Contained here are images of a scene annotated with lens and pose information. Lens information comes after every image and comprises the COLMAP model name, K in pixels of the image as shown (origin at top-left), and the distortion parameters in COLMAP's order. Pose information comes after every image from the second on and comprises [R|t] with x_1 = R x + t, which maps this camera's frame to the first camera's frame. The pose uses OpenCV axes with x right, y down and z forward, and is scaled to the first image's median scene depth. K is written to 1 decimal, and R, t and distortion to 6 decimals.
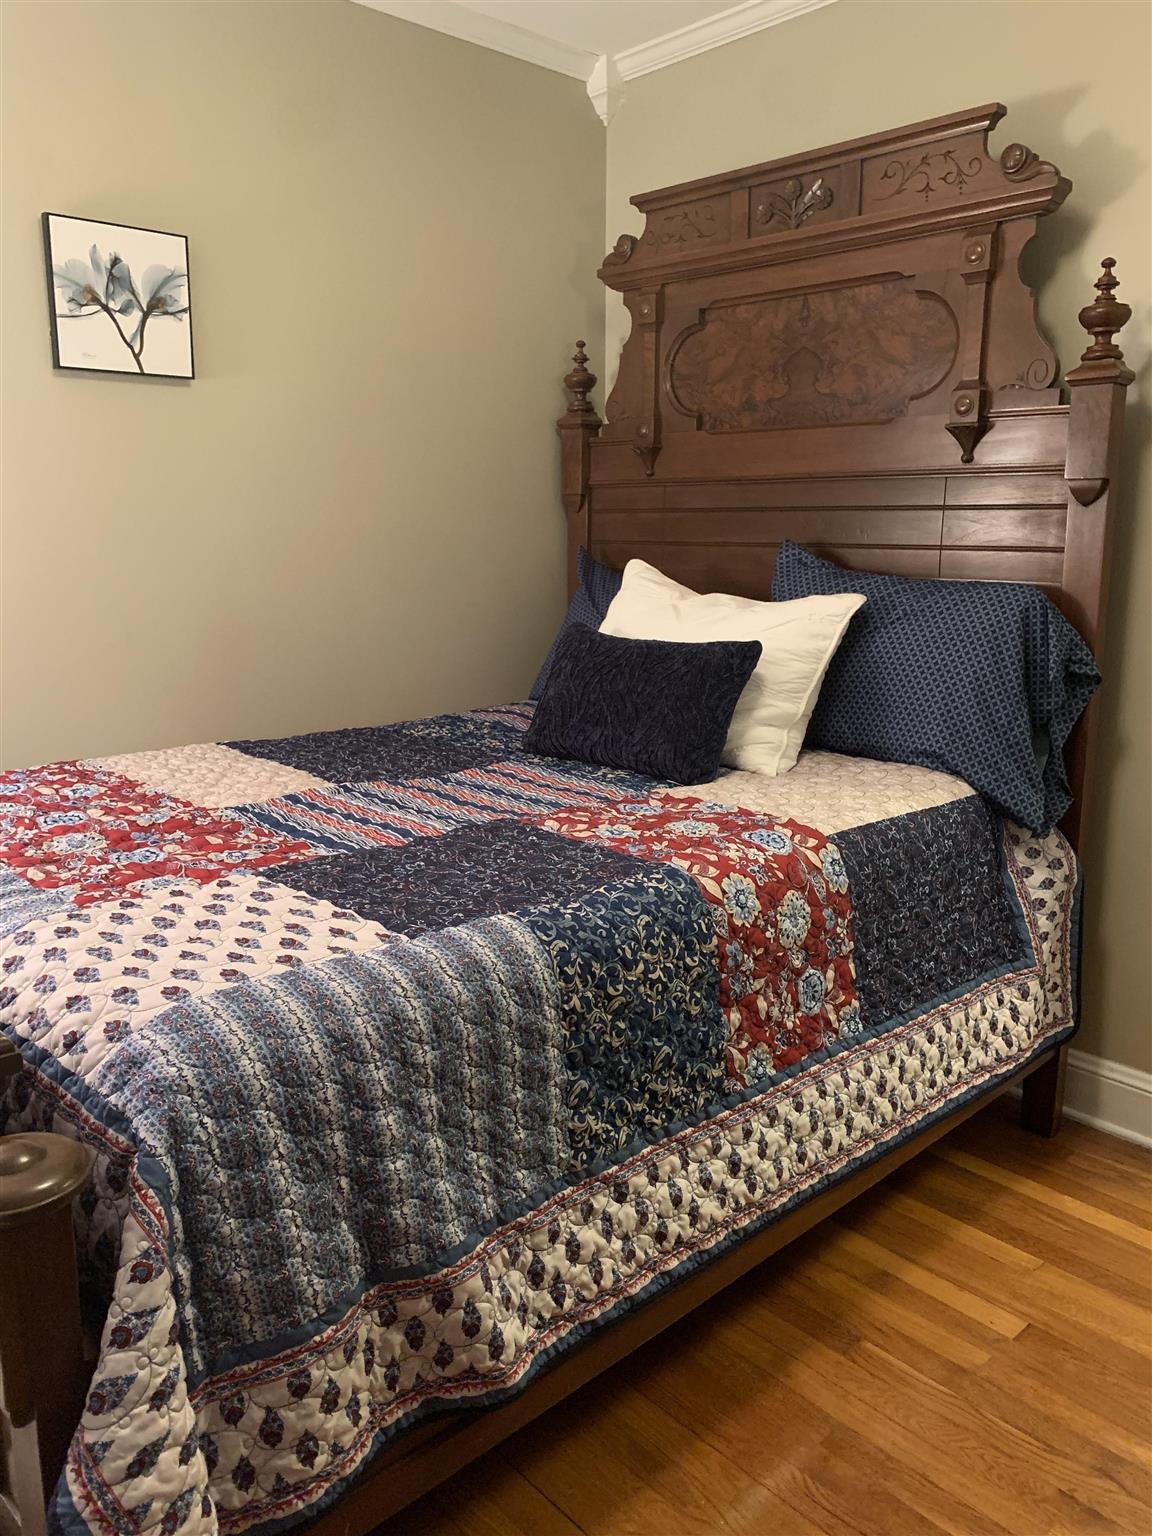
lens RADIAL K [[1189.3, 0, 566.8], [0, 1189.3, 768.3], [0, 0, 1]] dist [0.046220, -0.020605]
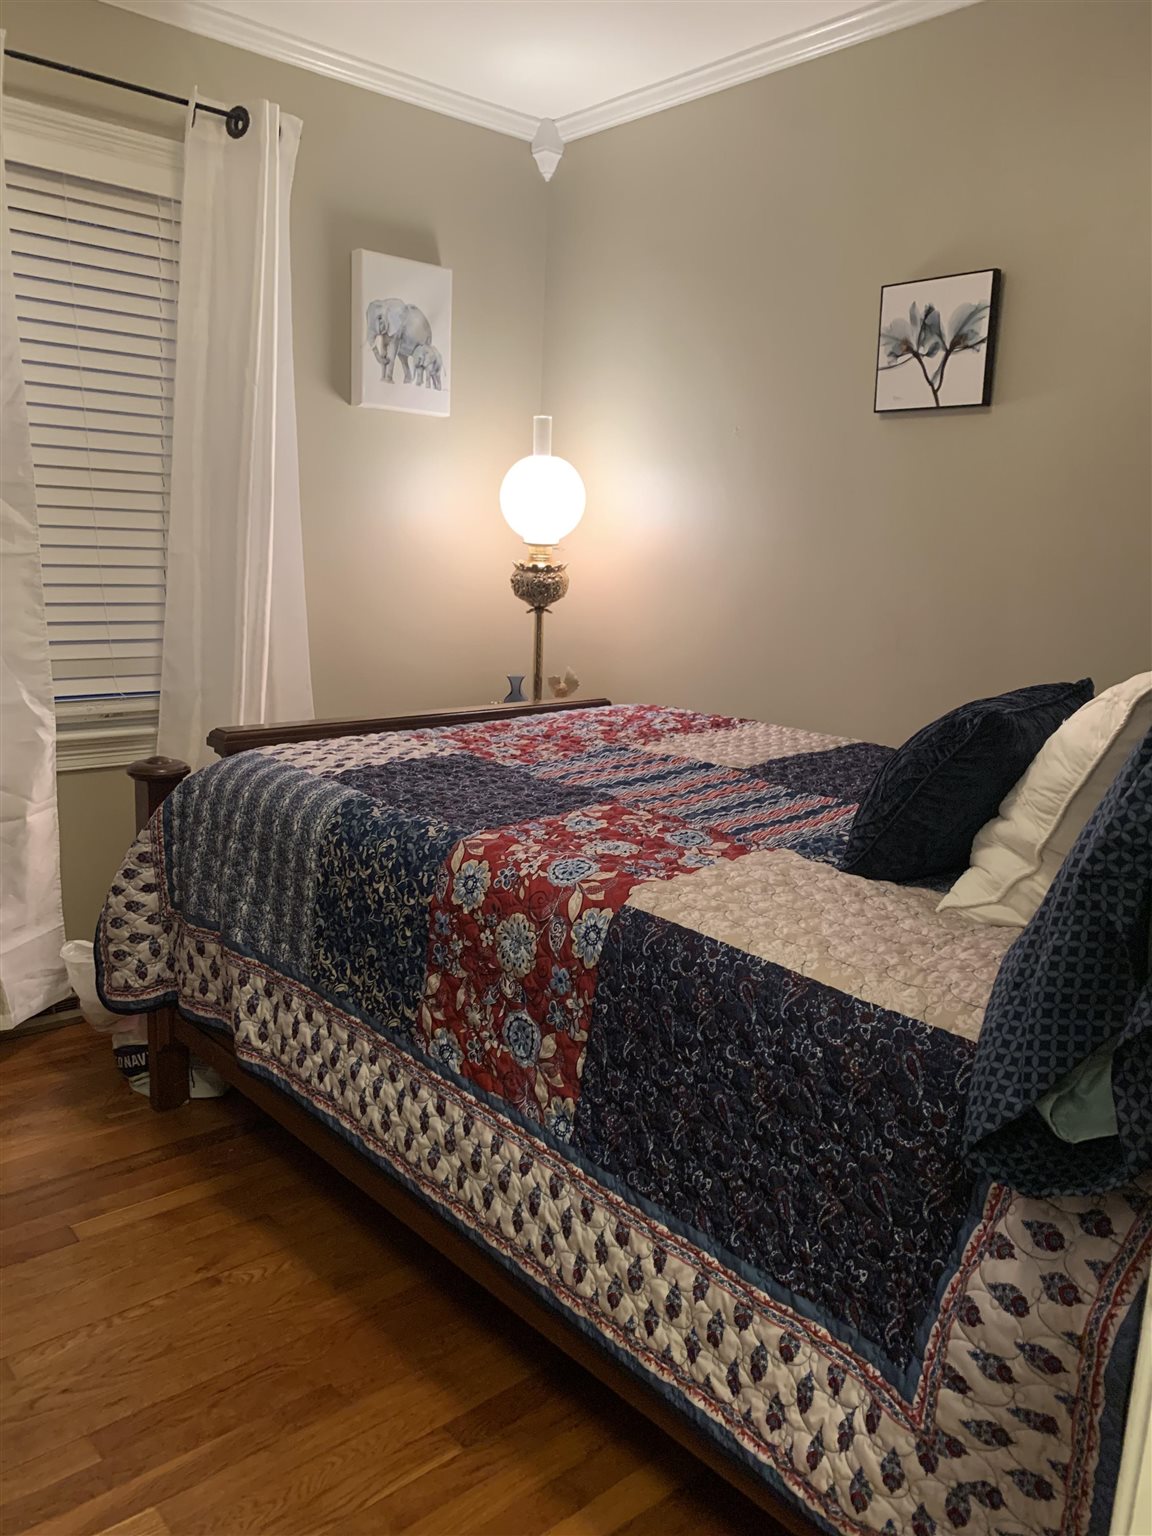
lens RADIAL K [[1189.3, 0, 567.2], [0, 1189.3, 762.7], [0, 0, 1]] dist [0.046220, -0.020605]
pose [[-0.034215, 0.186068, -0.981941, 0.976062], [-0.248666, 0.950033, 0.188686, -0.174607], [0.967985, 0.250631, 0.013764, 0.905913]]
